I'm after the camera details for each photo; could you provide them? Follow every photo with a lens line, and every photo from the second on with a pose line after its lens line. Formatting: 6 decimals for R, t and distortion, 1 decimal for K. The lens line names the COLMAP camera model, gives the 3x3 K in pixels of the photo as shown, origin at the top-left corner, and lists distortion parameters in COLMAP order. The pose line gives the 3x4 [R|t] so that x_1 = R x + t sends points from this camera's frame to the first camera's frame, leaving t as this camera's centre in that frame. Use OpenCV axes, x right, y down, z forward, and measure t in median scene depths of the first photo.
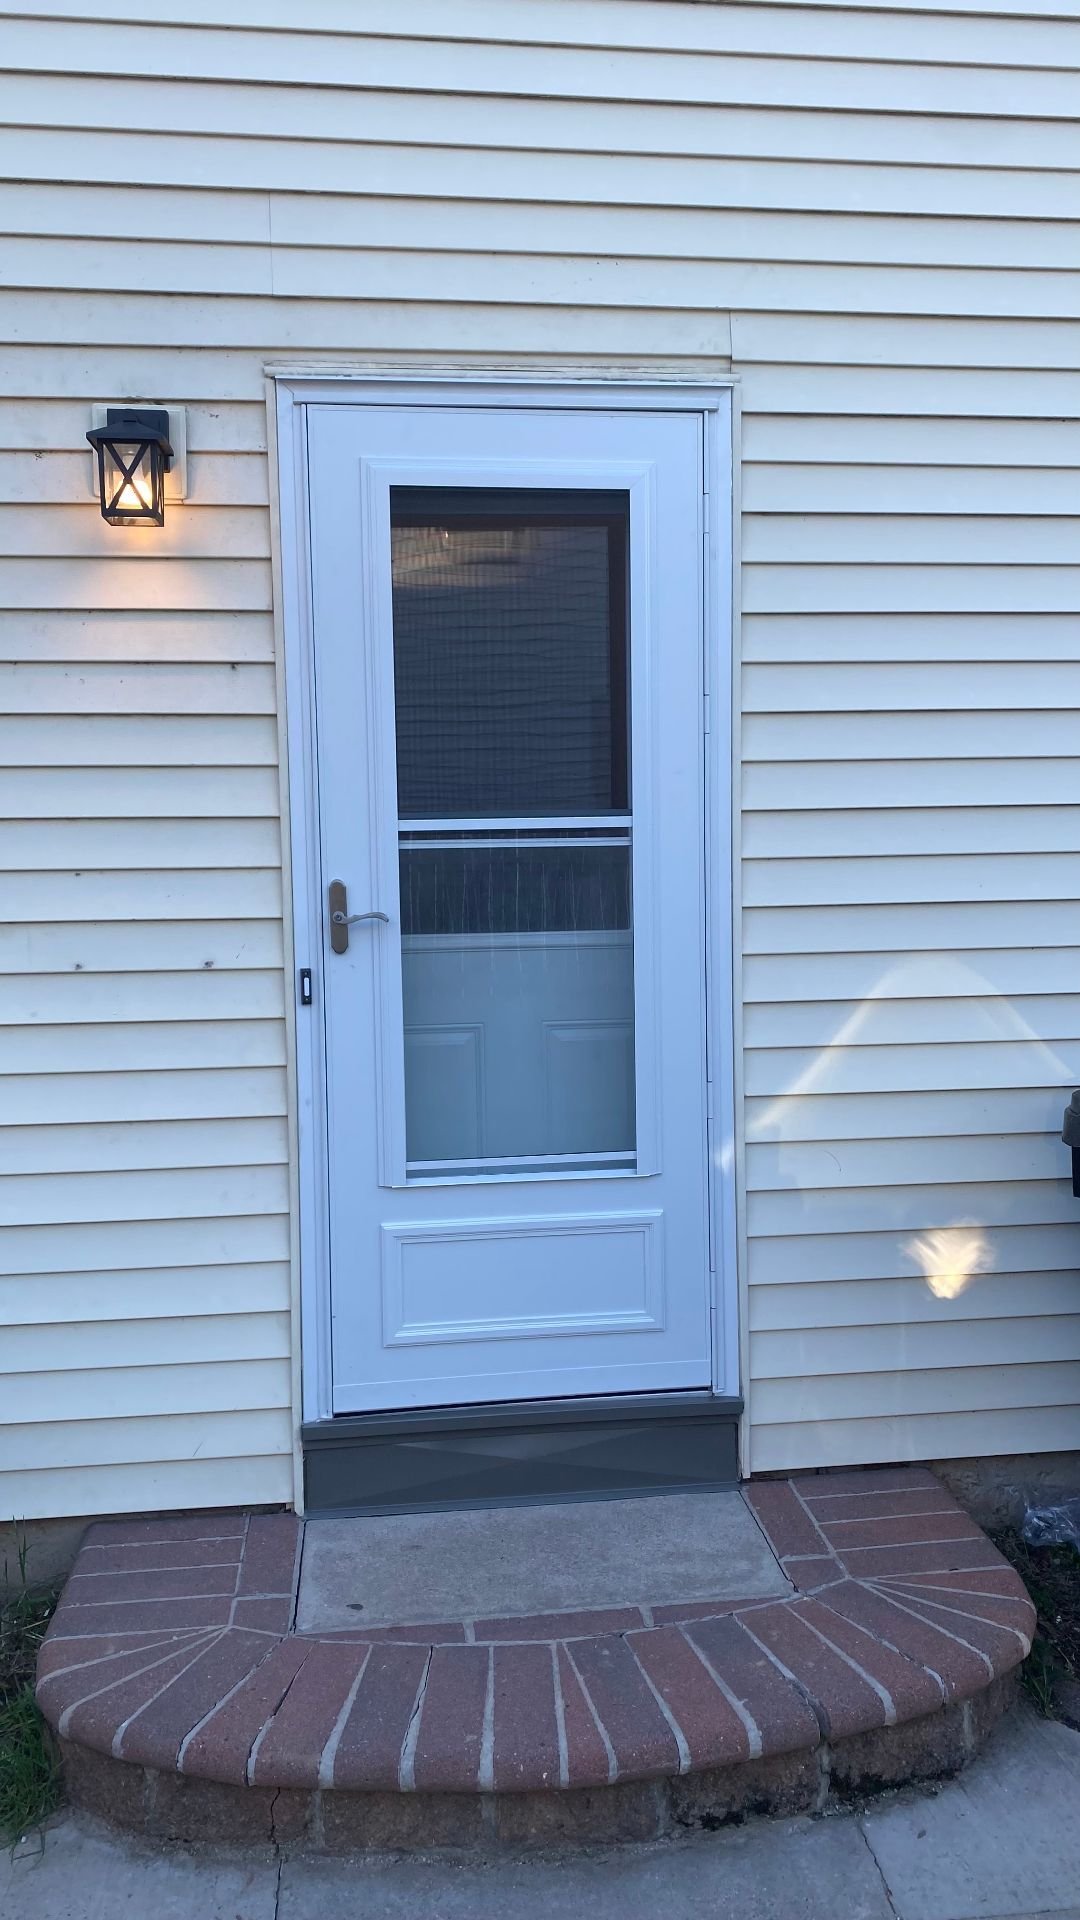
lens RADIAL K [[1484.9, 0, 540.0], [0, 1484.9, 960.0], [0, 0, 1]] dist [-0.000301, 0.002791]
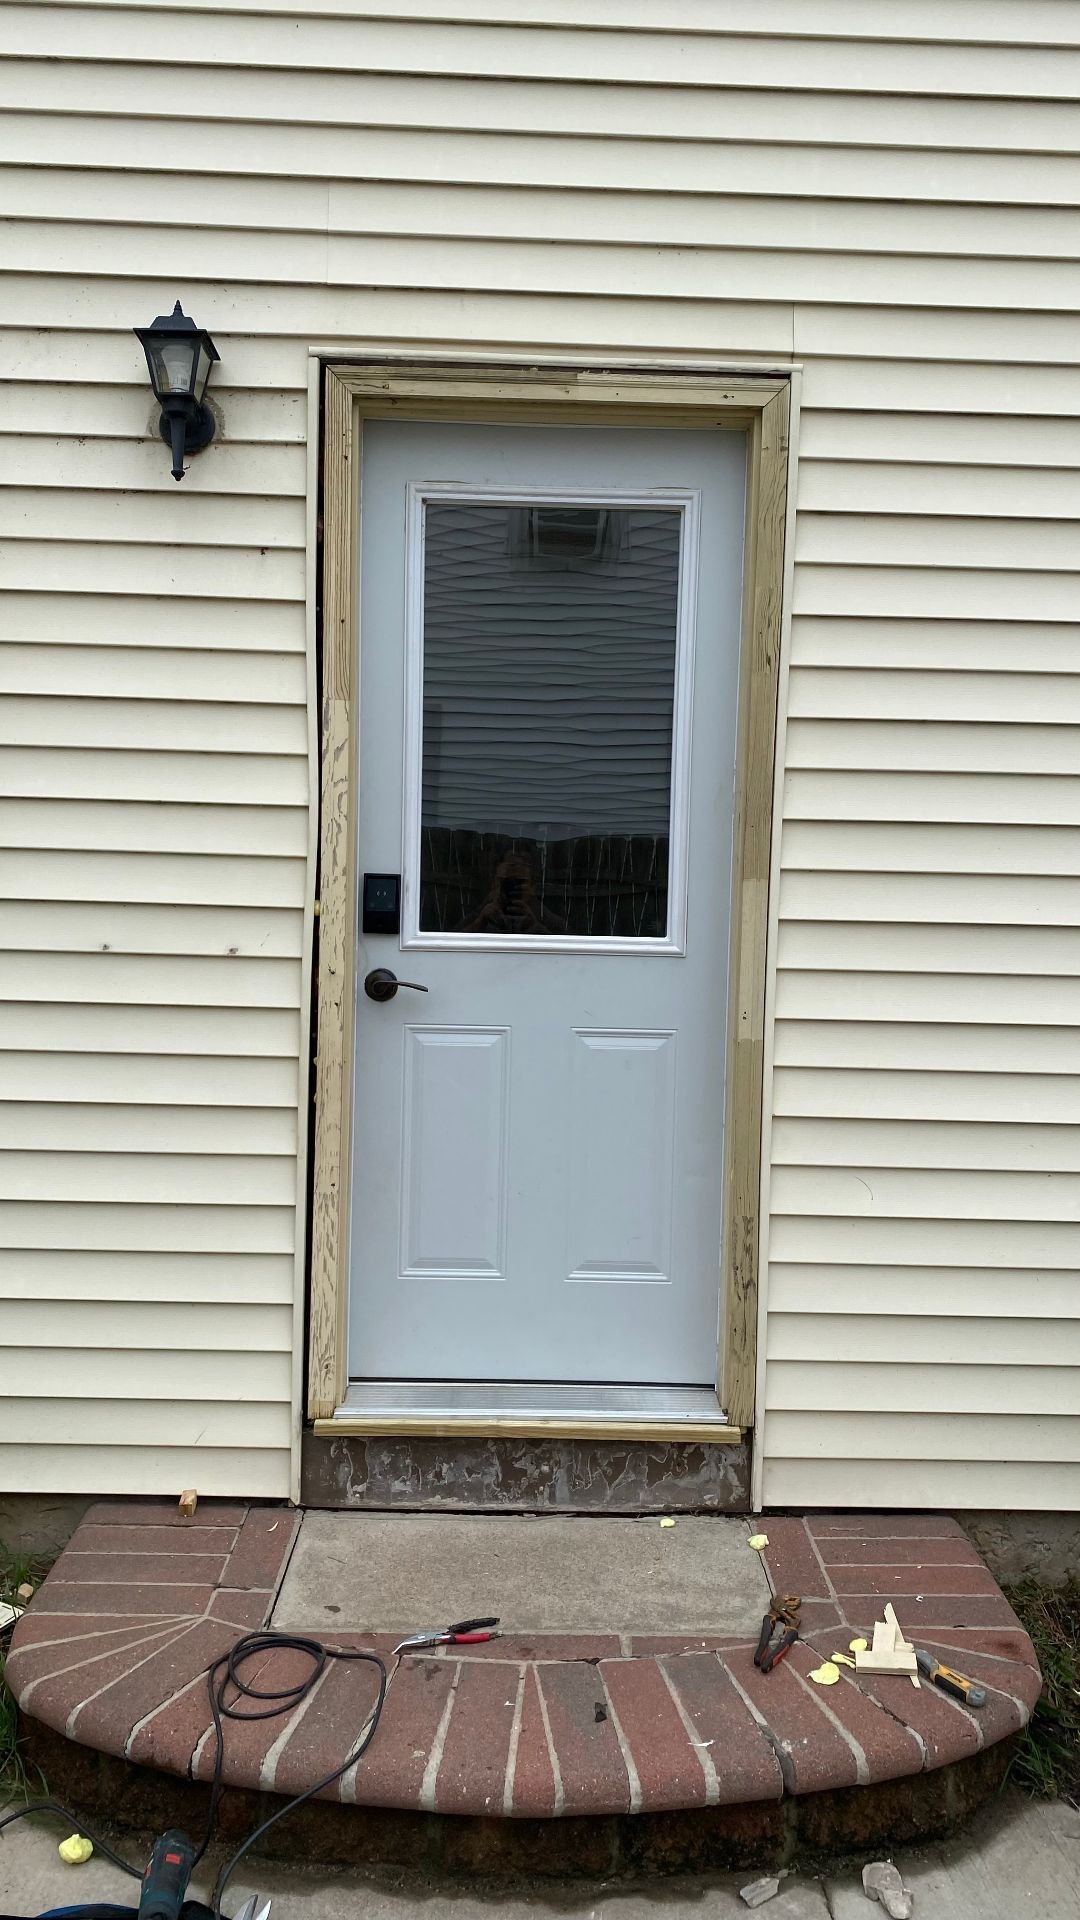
lens RADIAL K [[1484.9, 0, 540.0], [0, 1484.9, 960.0], [0, 0, 1]] dist [-0.000301, 0.002791]
pose [[0.994174, 0.048114, -0.096448, 0.080657], [-0.048928, 0.998784, -0.006091, 0.004646], [0.096037, 0.010774, 0.995319, 0.025824]]
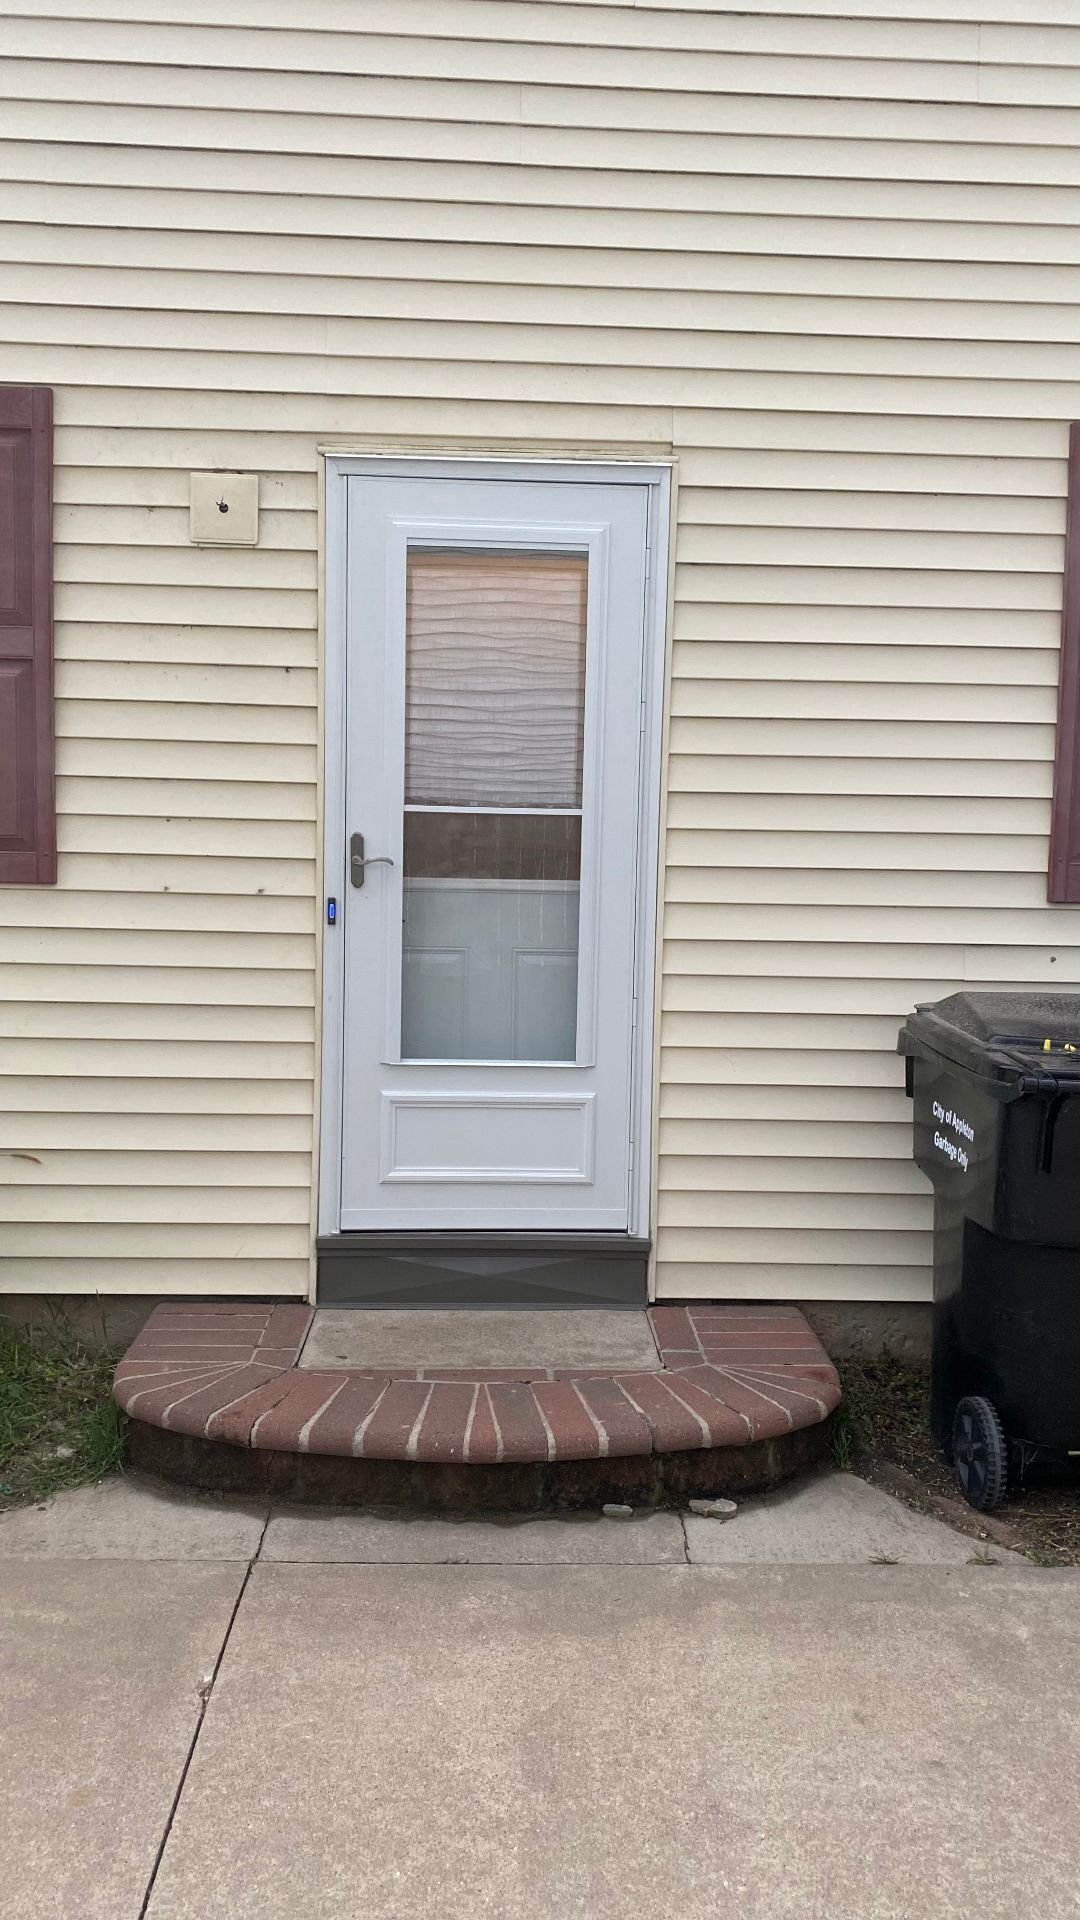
lens RADIAL K [[1455.9, 0, 539.8], [0, 1455.9, 974.8], [0, 0, 1]] dist [0.003671, -0.001367]
pose [[0.996303, 0.044385, -0.073551, 0.132865], [-0.042974, 0.998863, 0.020652, 0.041353], [0.074384, -0.017415, 0.997078, -0.308308]]
